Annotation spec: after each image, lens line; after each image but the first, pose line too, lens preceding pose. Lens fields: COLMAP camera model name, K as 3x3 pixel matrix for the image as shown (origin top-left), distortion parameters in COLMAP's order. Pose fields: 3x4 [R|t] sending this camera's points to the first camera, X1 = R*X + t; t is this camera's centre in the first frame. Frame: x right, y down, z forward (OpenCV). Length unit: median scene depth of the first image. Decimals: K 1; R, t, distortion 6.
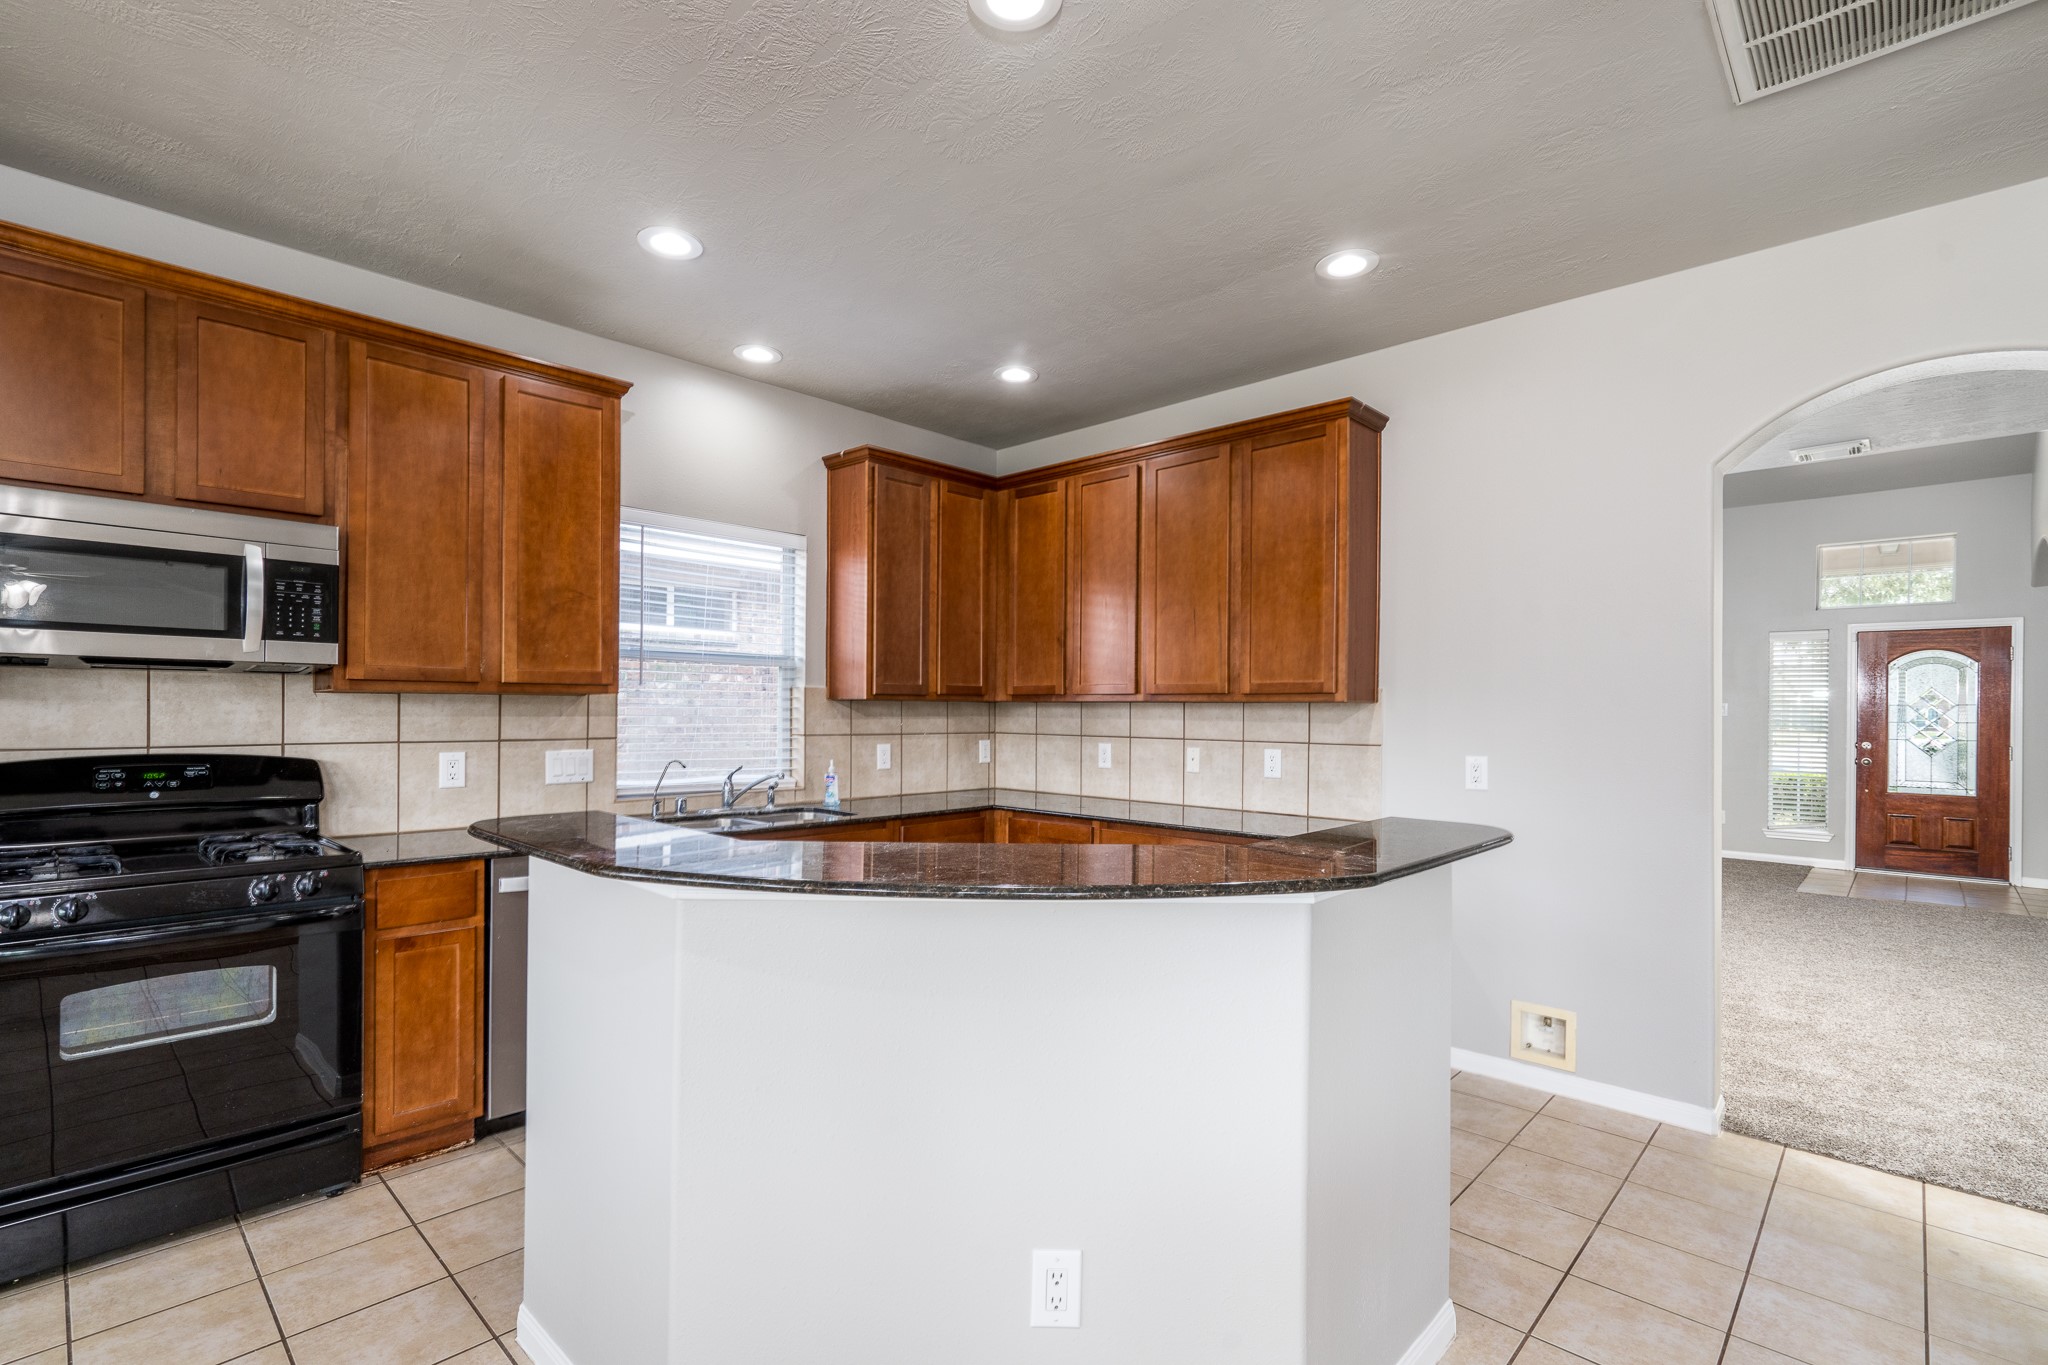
lens RADIAL K [[943.2, 0, 1025.9], [0, 943.2, 716.3], [0, 0, 1]] dist [-0.010419, 0.001900]
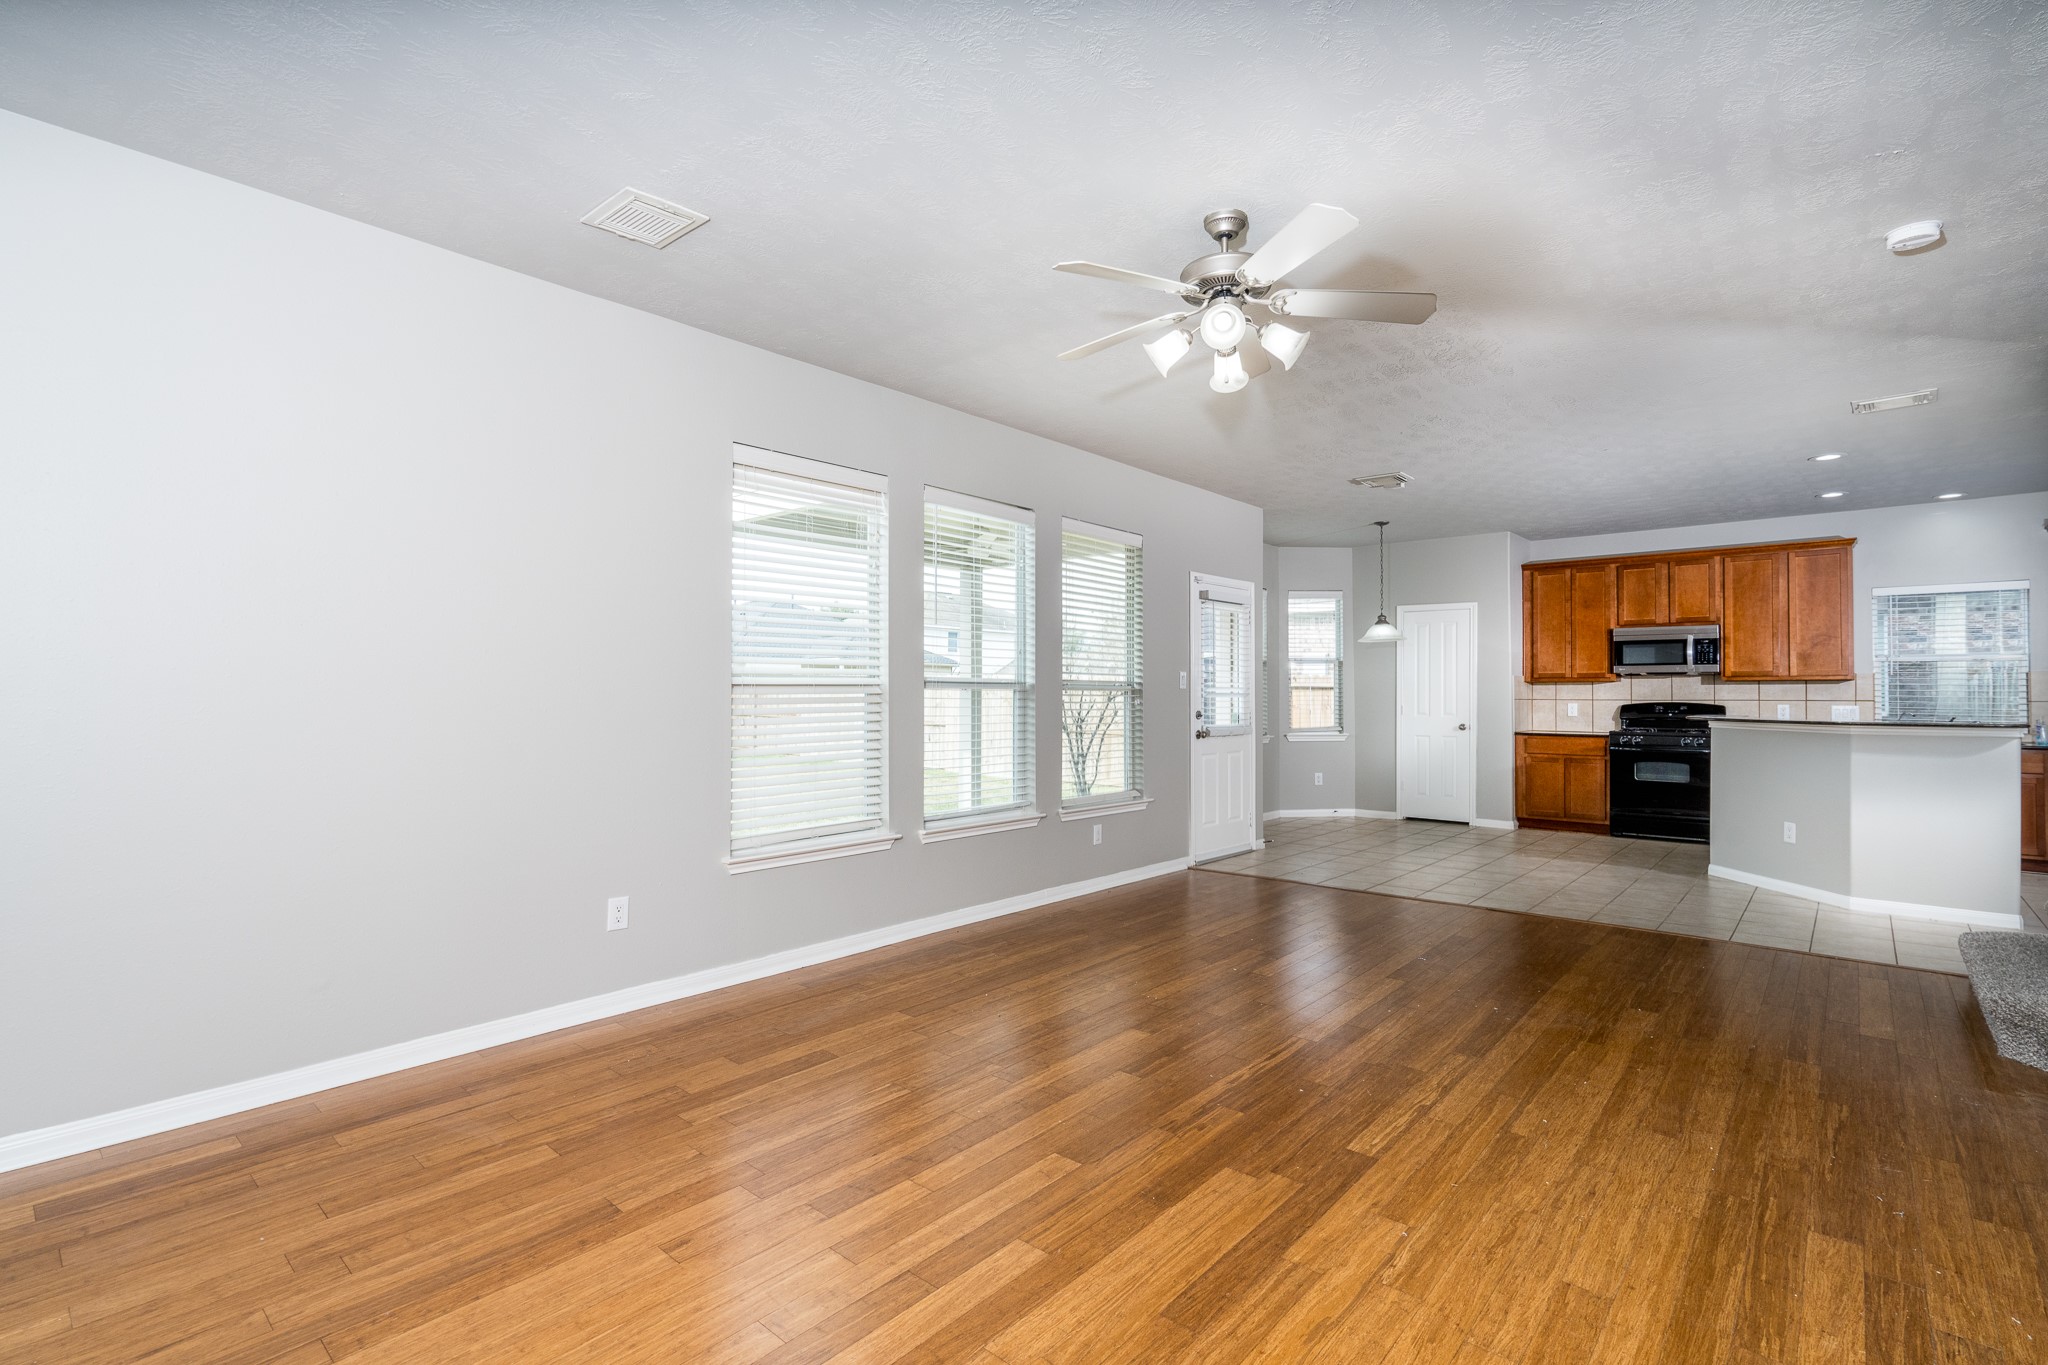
lens RADIAL K [[943.2, 0, 1023.2], [0, 943.2, 679.5], [0, 0, 1]] dist [-0.010419, 0.001900]
pose [[0.027032, -0.021783, -0.999397, 2.131990], [-0.003719, 0.999753, -0.021891, 0.040576], [0.999628, 0.004309, 0.026944, -1.247525]]
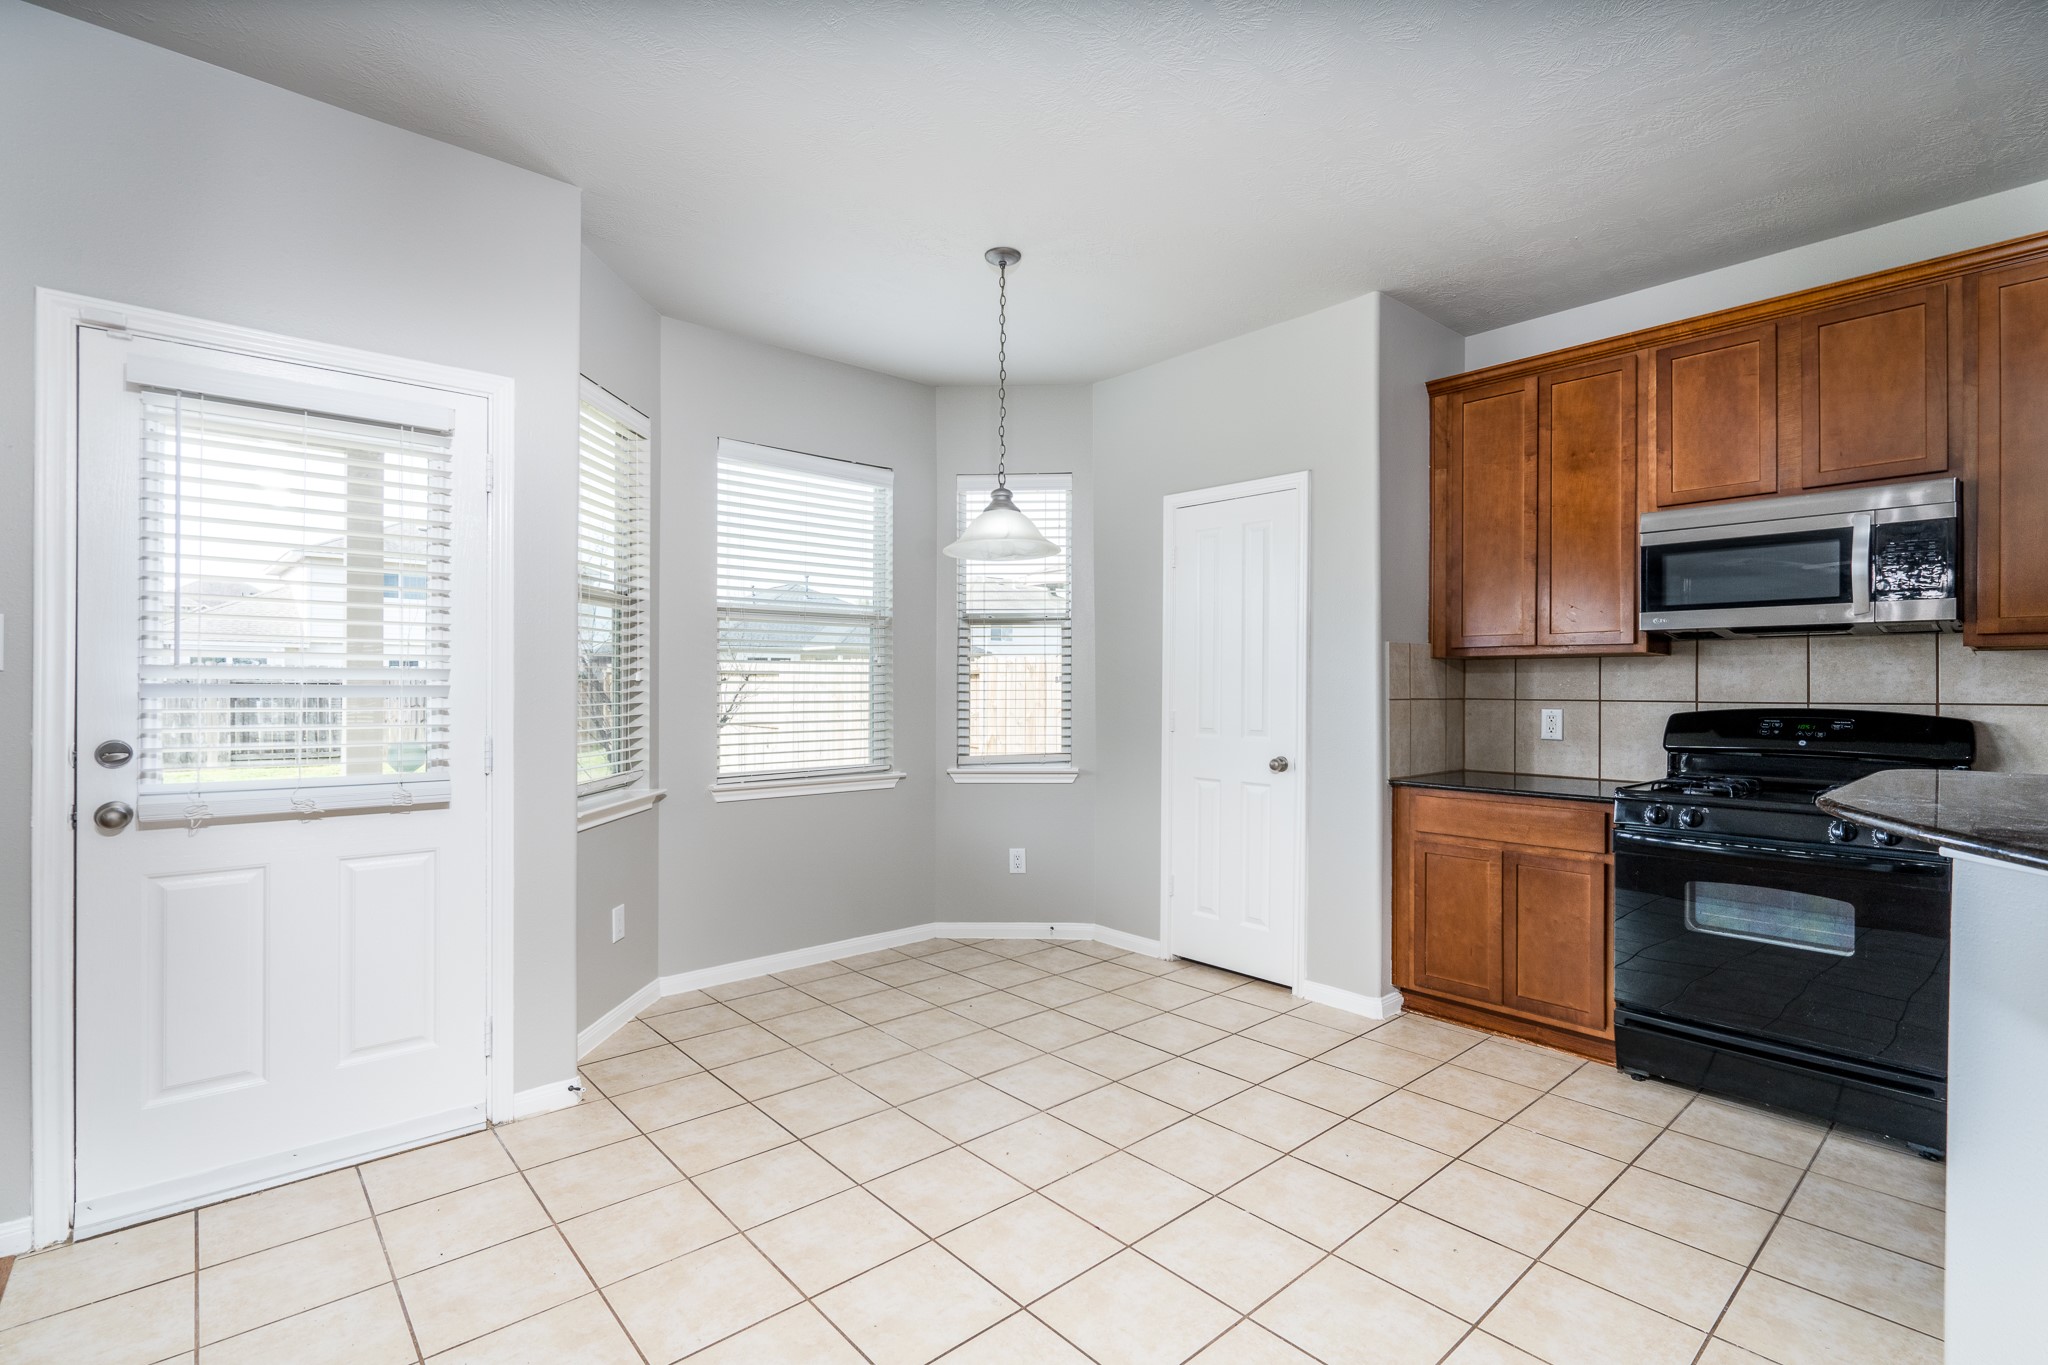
lens RADIAL K [[943.2, 0, 1017.3], [0, 943.2, 675.3], [0, 0, 1]] dist [-0.010419, 0.001900]
pose [[-0.096732, -0.013797, -0.995215, 0.322448], [-0.004156, 0.999901, -0.013458, 0.018238], [0.995302, 0.002835, -0.096780, 0.128602]]
